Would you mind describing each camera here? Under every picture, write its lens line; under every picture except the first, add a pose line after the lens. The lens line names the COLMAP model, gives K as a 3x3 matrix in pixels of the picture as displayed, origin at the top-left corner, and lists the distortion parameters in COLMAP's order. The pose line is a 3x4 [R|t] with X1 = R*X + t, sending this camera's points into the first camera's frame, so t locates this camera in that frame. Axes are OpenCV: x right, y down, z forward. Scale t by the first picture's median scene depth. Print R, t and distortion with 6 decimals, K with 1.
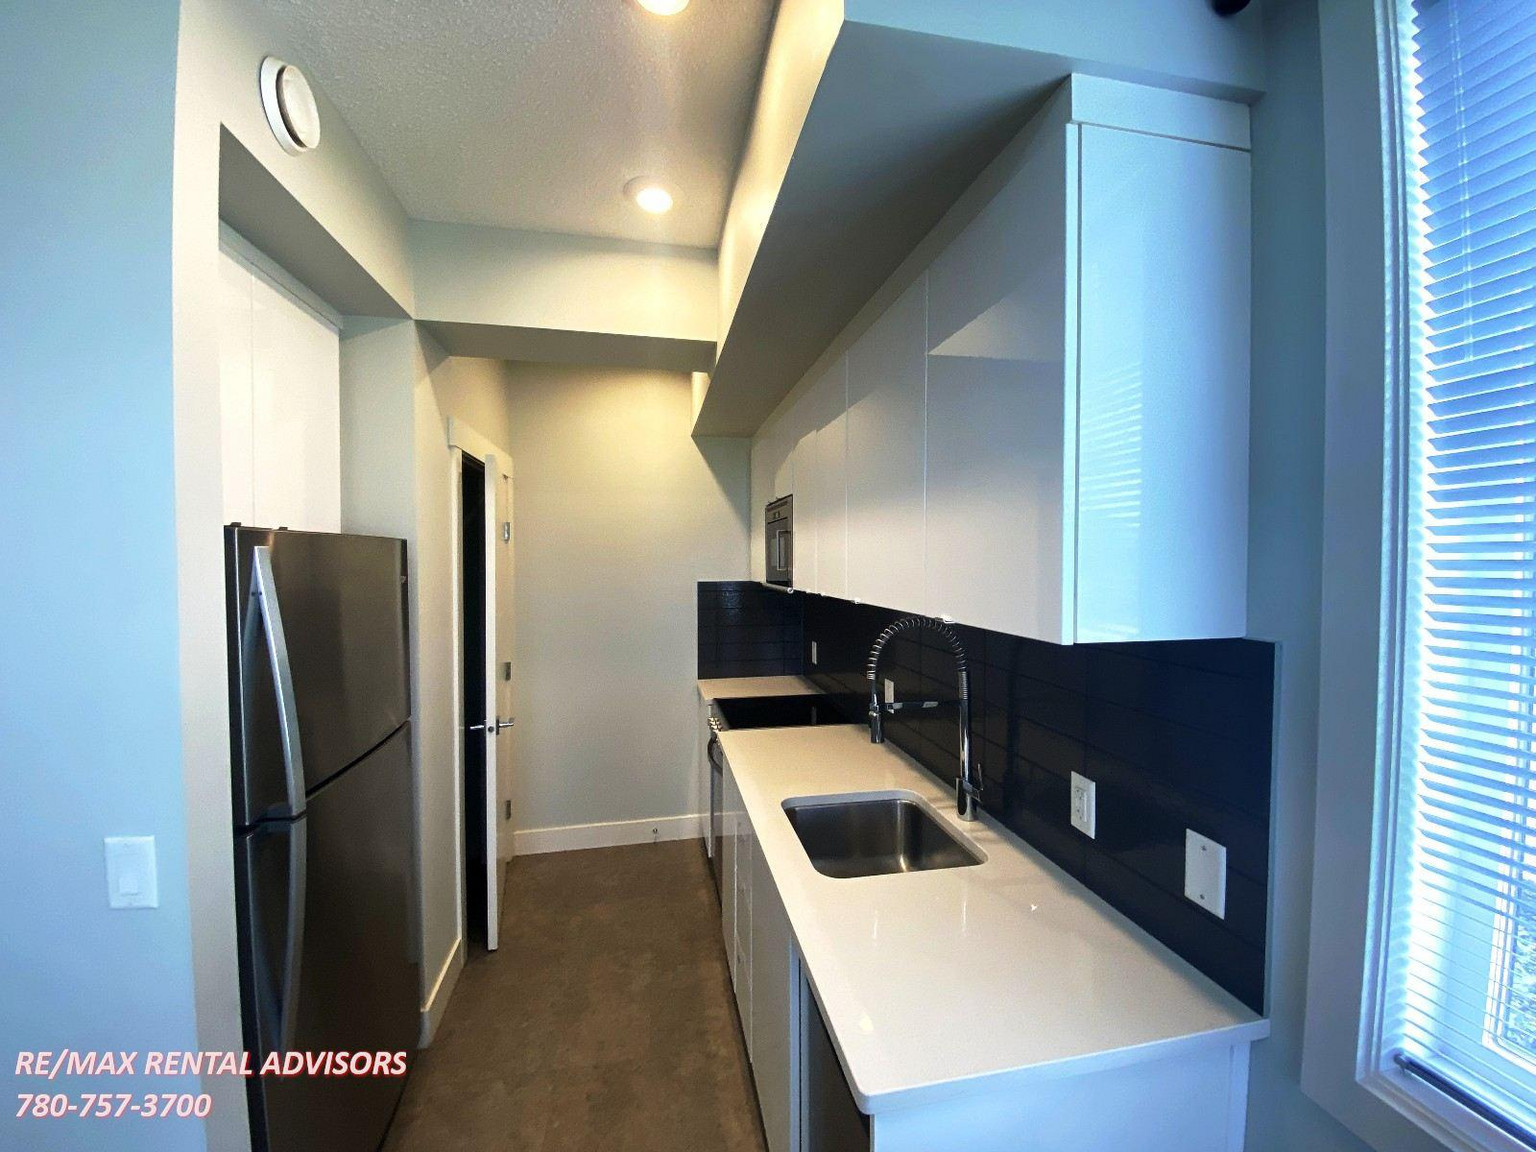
lens RADIAL K [[613.4, 0, 775.2], [0, 613.4, 583.7], [0, 0, 1]] dist [0.002848, -0.010953]
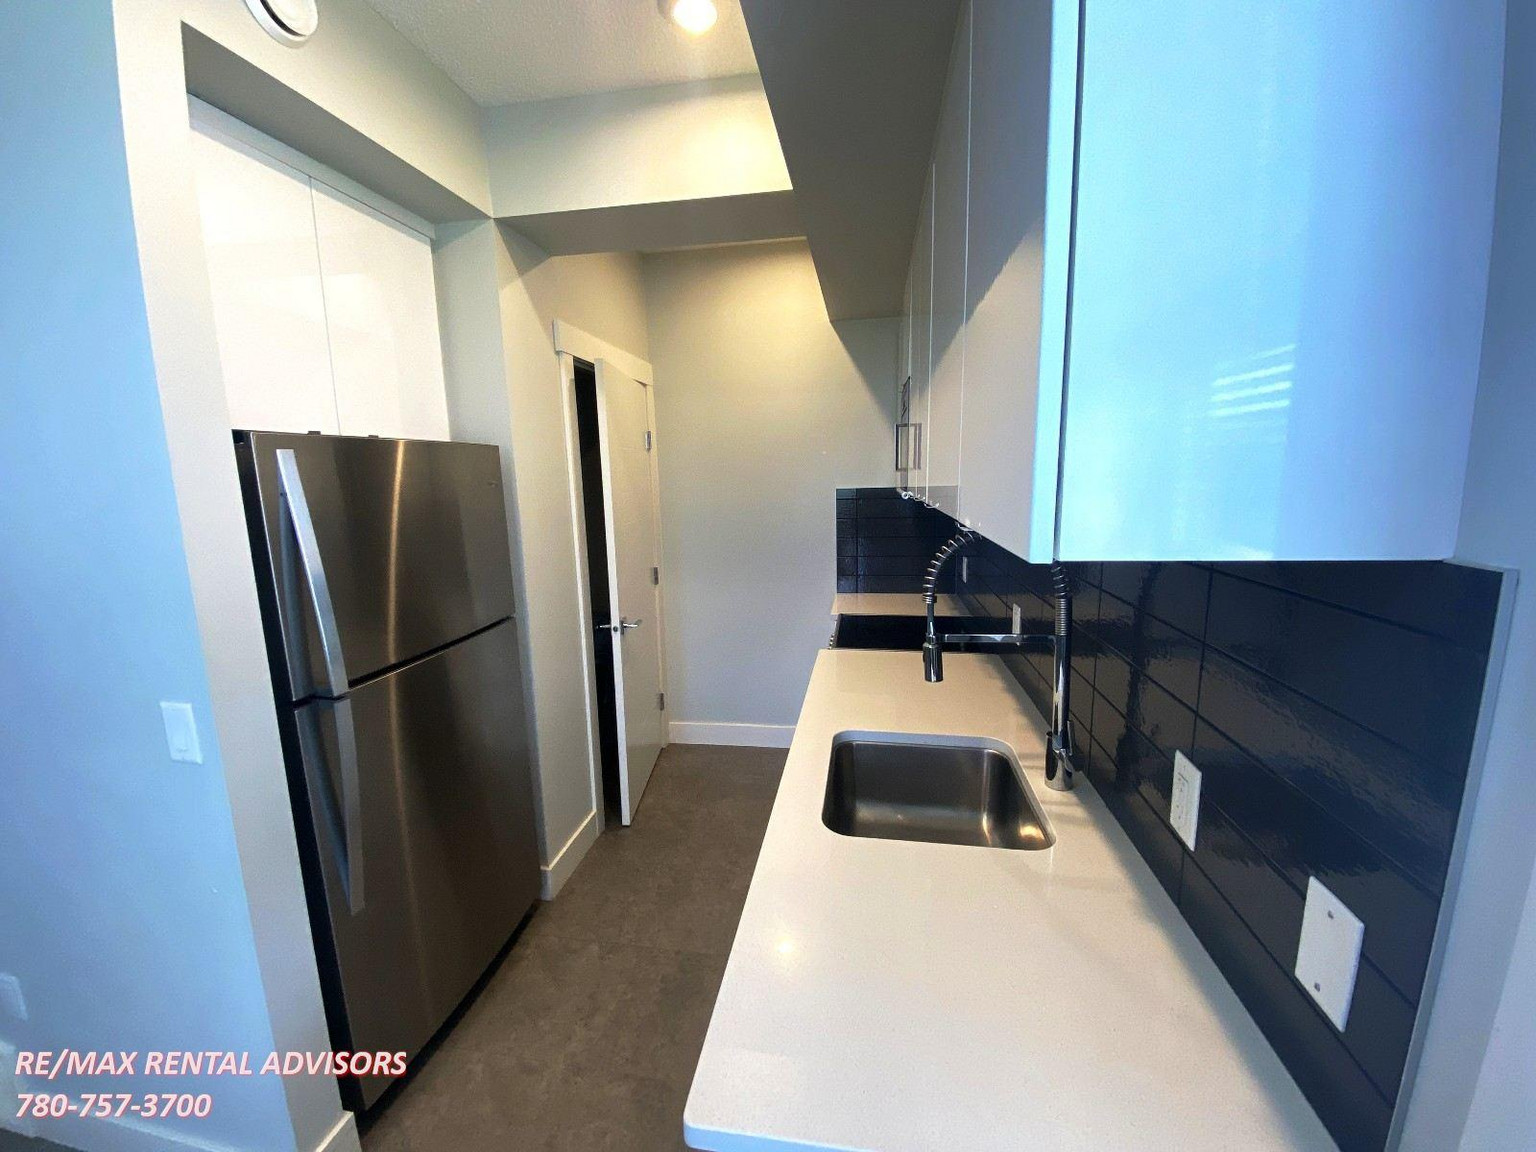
lens RADIAL K [[613.4, 0, 776.9], [0, 613.4, 580.4], [0, 0, 1]] dist [0.002848, -0.010953]
pose [[0.937911, 0.040907, -0.344455, 0.213672], [0.006836, 0.990649, 0.136262, 0.015808], [0.346809, -0.130156, 0.928861, 0.172322]]
